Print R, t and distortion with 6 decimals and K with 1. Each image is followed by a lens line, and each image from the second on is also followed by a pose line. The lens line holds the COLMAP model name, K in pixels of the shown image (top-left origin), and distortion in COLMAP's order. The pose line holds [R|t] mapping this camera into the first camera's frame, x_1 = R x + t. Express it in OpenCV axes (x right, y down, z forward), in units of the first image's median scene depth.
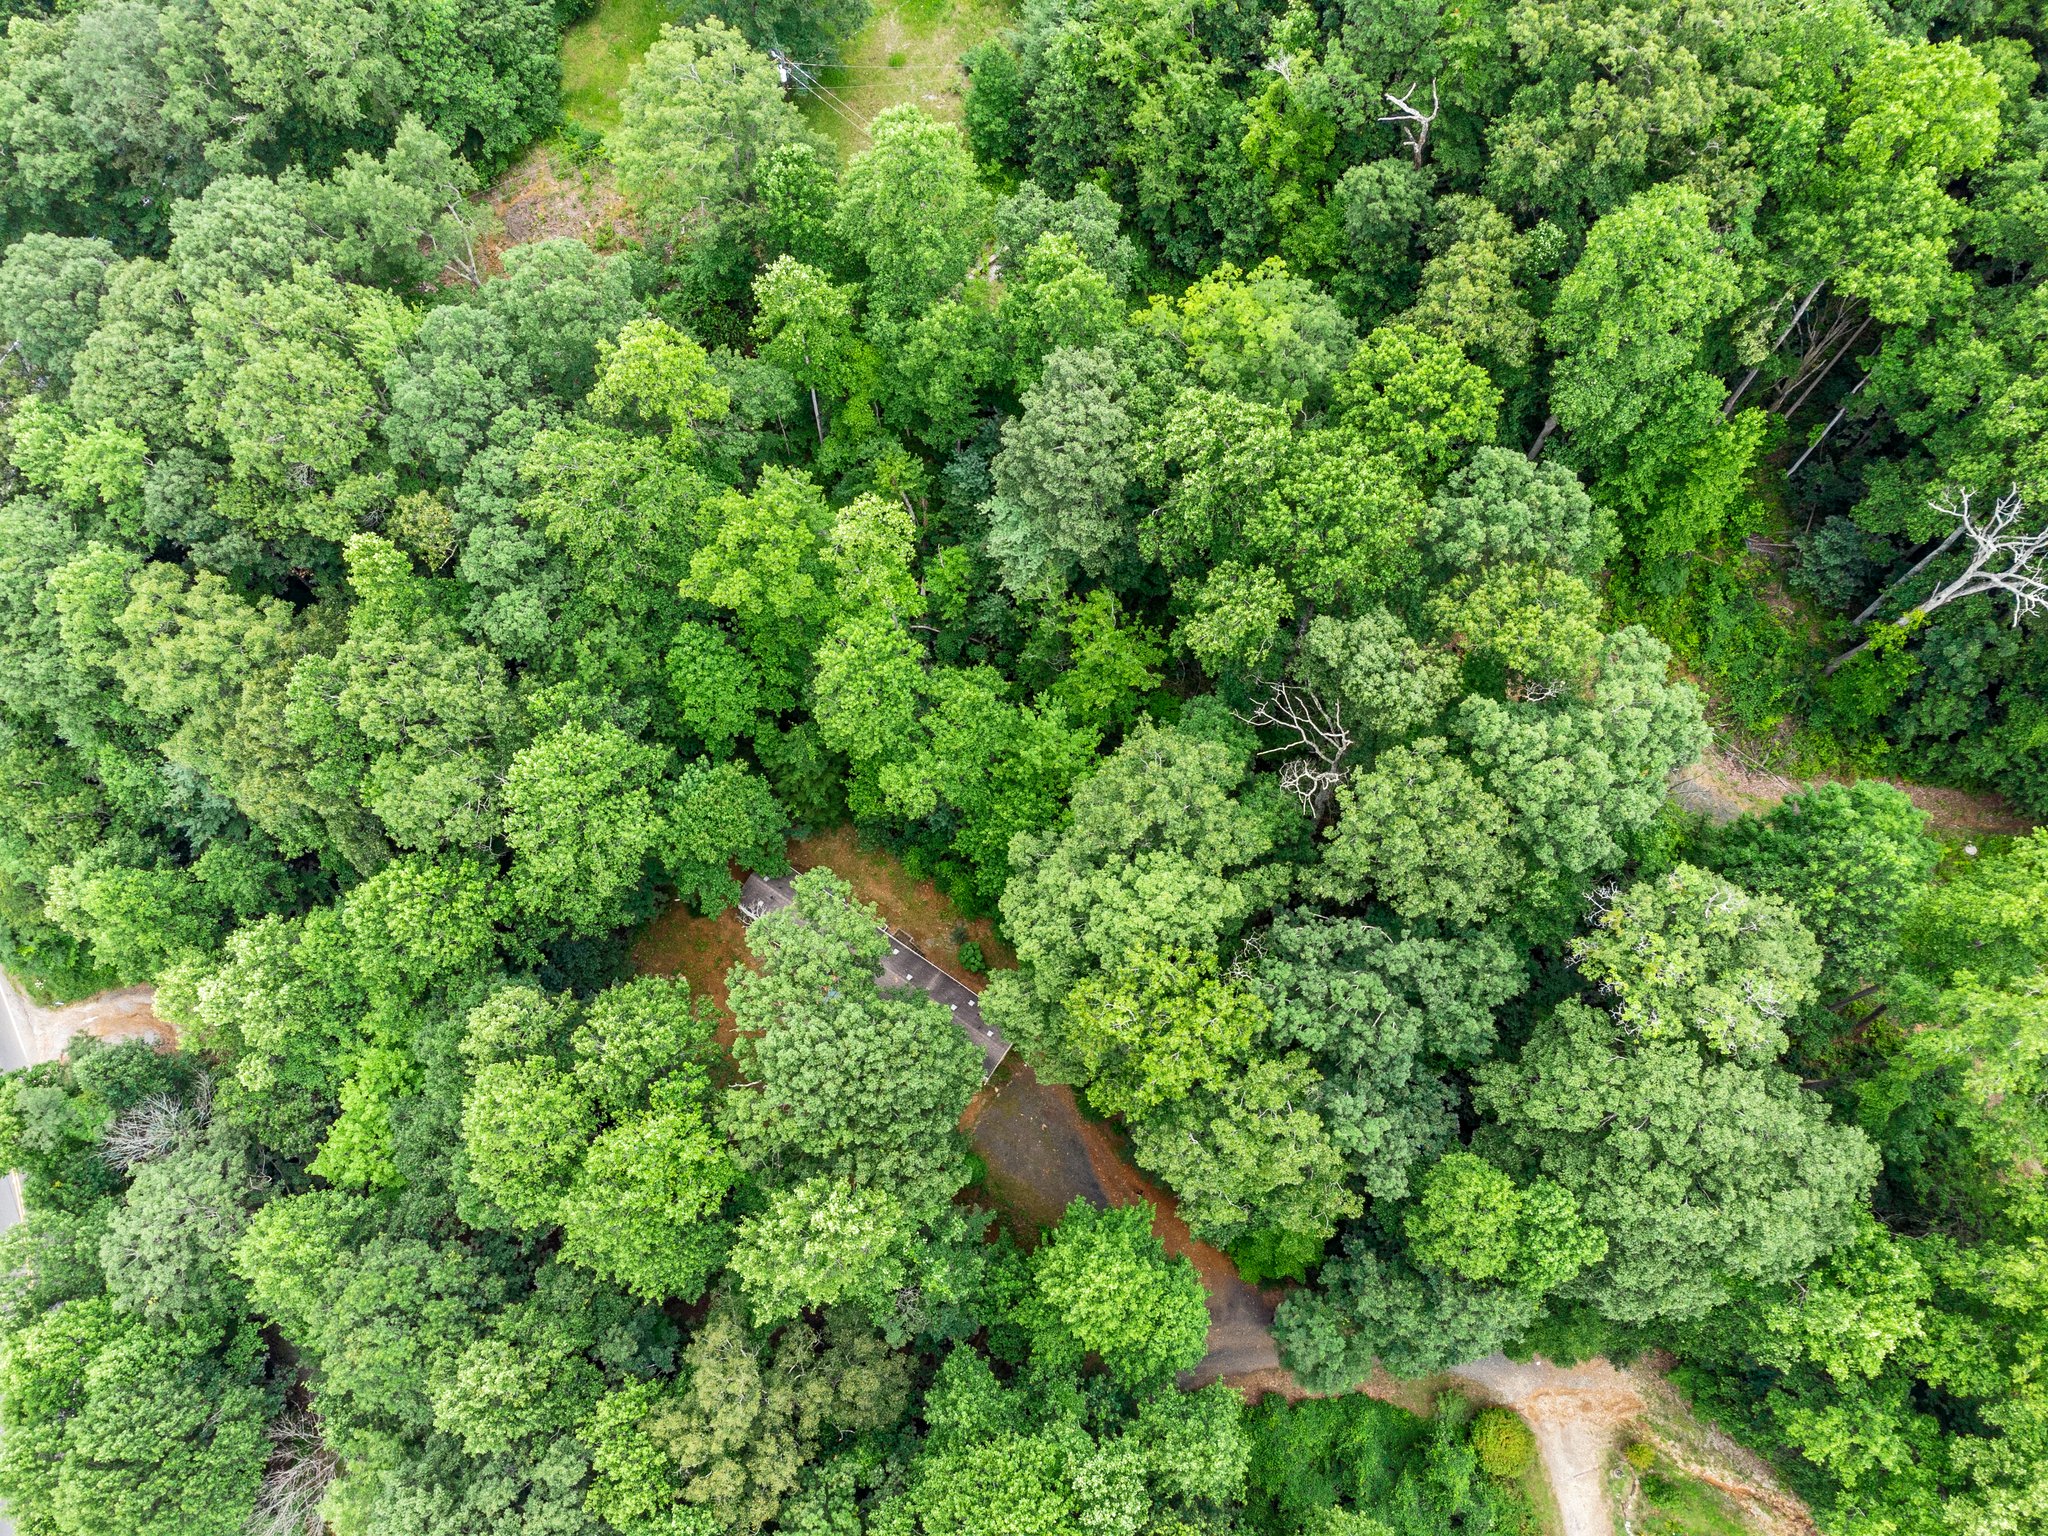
lens RADIAL K [[1579.7, 0, 1078.7], [0, 1579.7, 792.5], [0, 0, 1]] dist [0.007919, 0.001794]
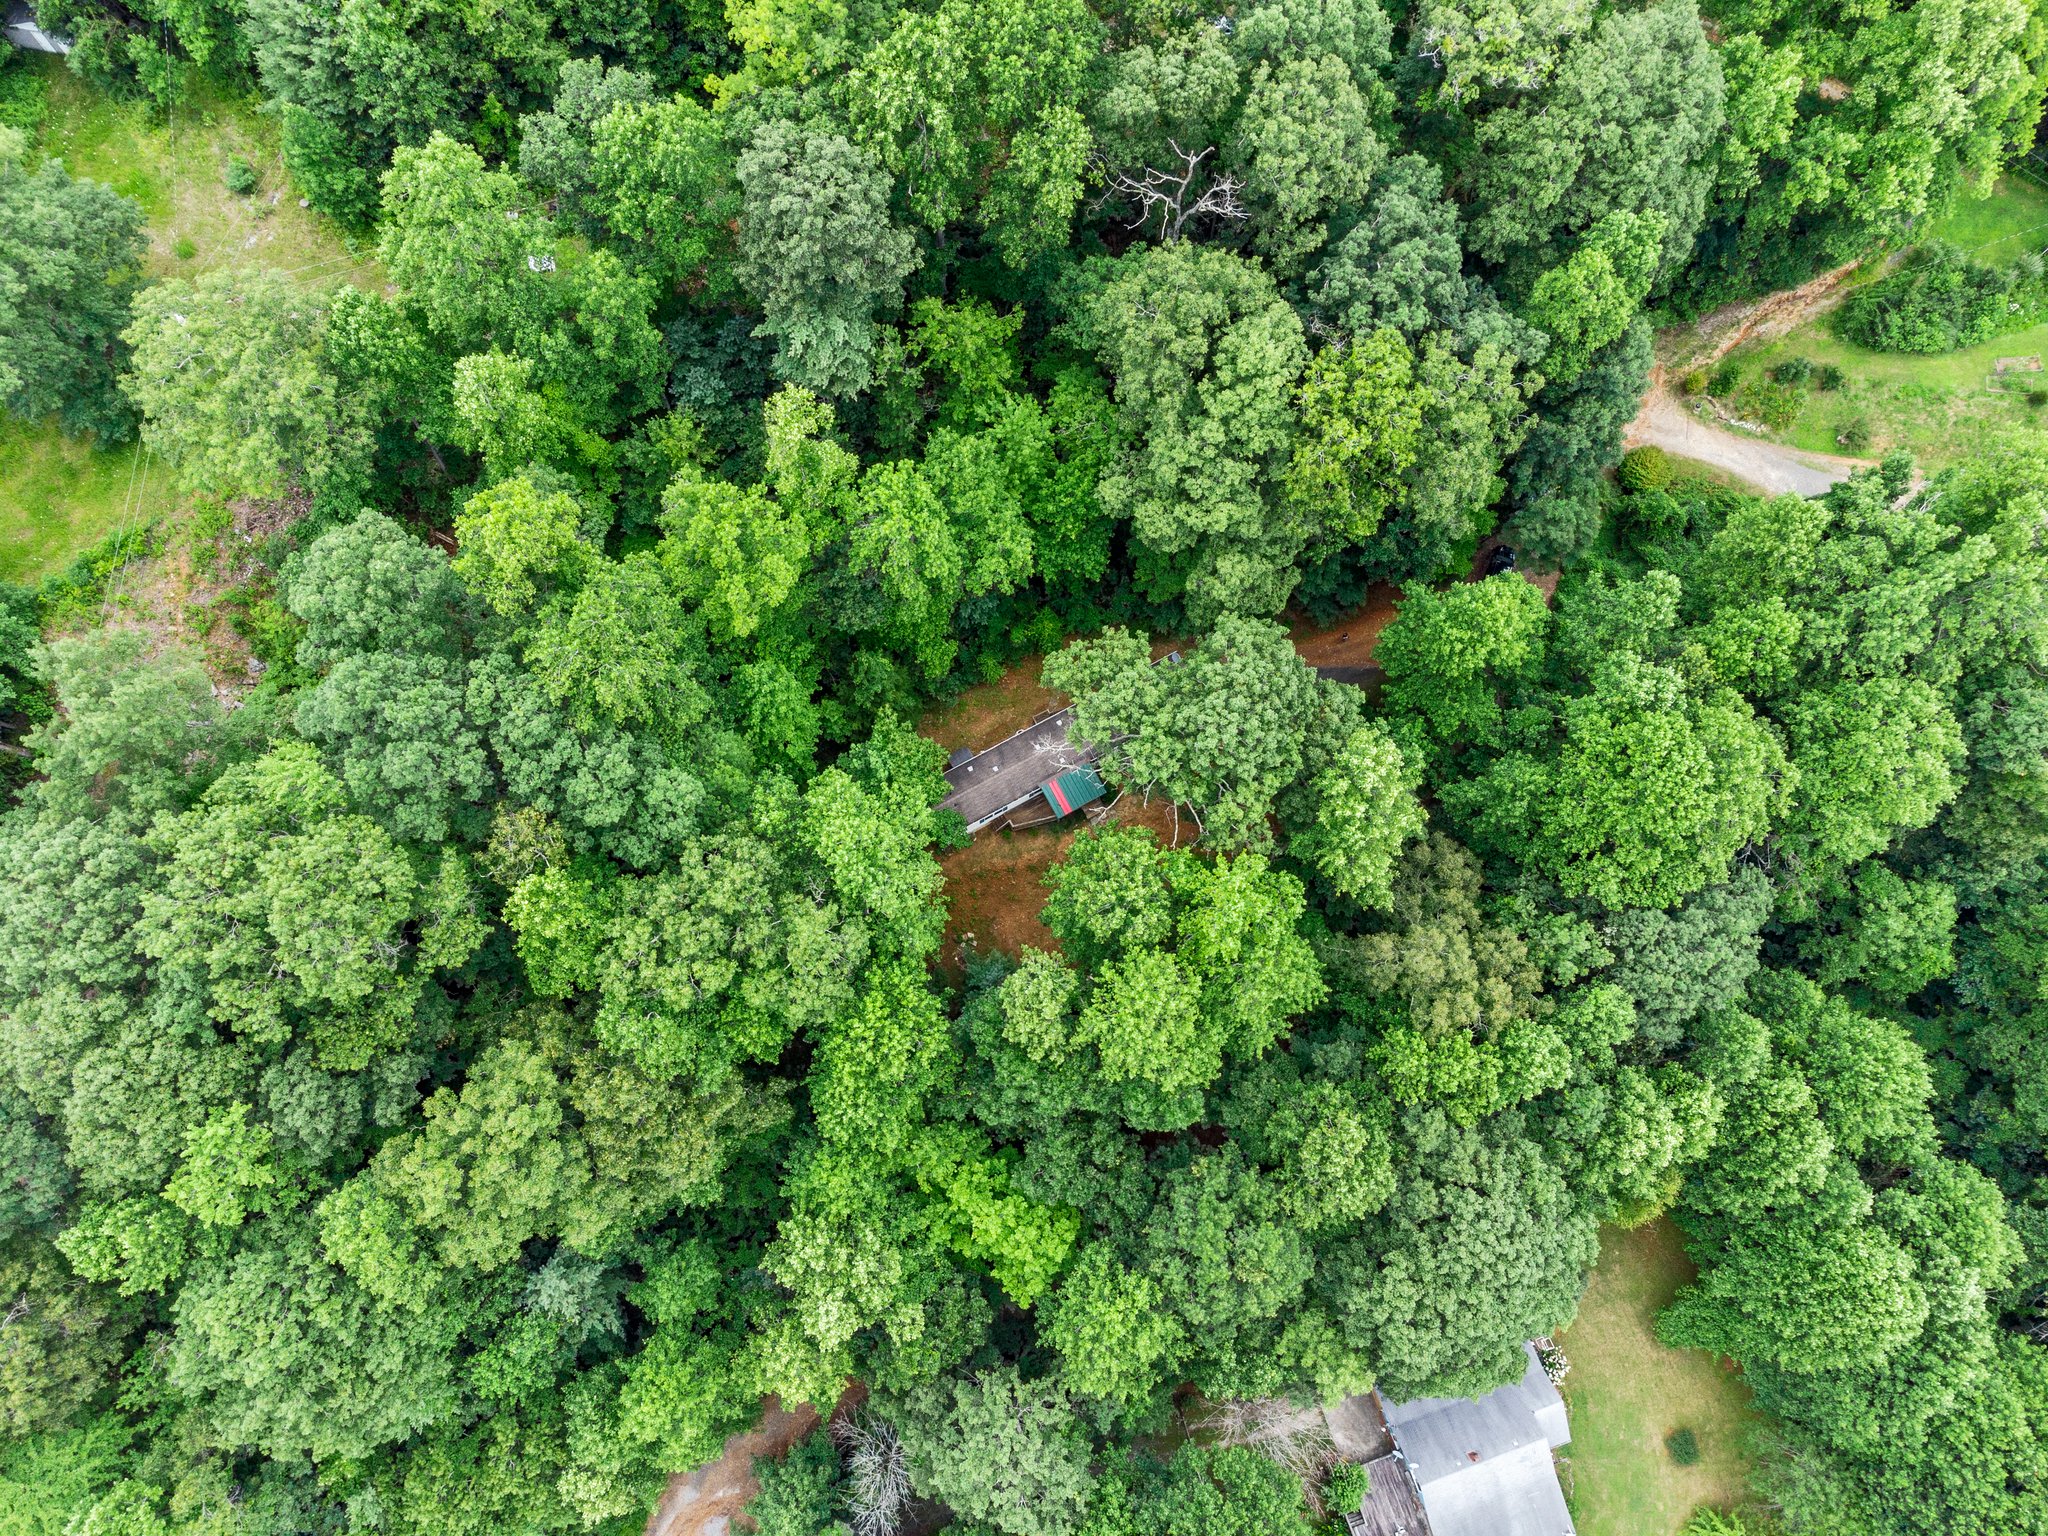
lens RADIAL K [[1563.9, 0, 1024.0], [0, 1563.9, 768.0], [0, 0, 1]] dist [0.007738, -0.001931]
pose [[0.446598, -0.860980, 0.243443, -0.497844], [0.837008, 0.498171, 0.226372, -0.164678], [-0.316178, 0.102666, 0.943128, 0.063680]]
